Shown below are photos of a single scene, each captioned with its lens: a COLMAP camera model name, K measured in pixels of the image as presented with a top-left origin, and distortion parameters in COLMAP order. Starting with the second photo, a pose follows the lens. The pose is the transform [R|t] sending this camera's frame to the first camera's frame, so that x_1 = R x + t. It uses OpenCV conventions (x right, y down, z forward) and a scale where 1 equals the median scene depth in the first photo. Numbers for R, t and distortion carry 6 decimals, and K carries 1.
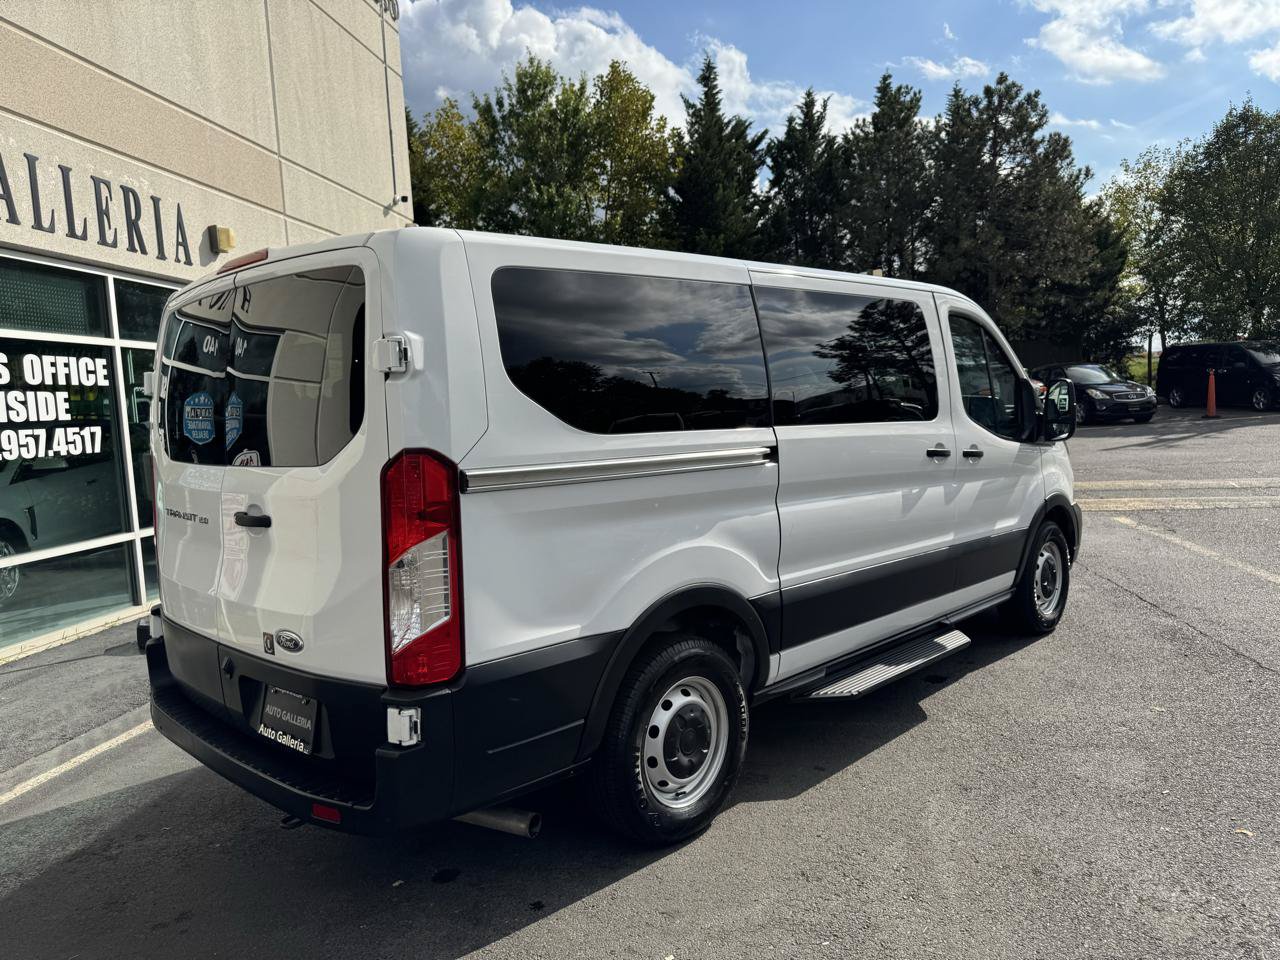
lens RADIAL K [[917.7, 0, 656.7], [0, 917.7, 477.9], [0, 0, 1]] dist [0.022905, -0.029162]
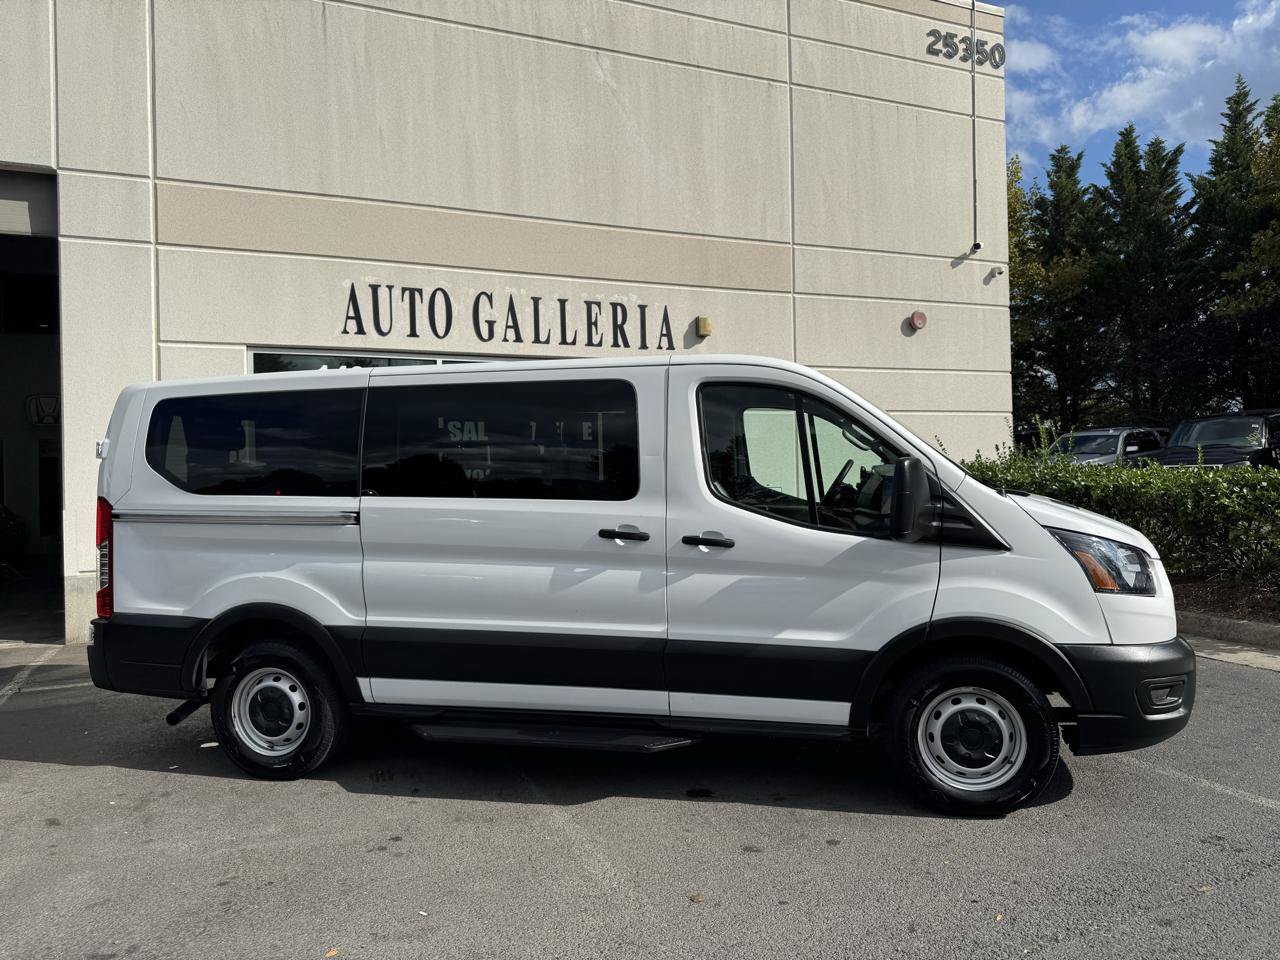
lens RADIAL K [[917.7, 0, 645.6], [0, 917.7, 475.9], [0, 0, 1]] dist [0.022905, -0.029162]
pose [[0.512264, 0.041075, -0.857845, 0.707706], [-0.072292, 0.997373, 0.004586, -0.059134], [0.855780, 0.059666, 0.513888, 0.336111]]
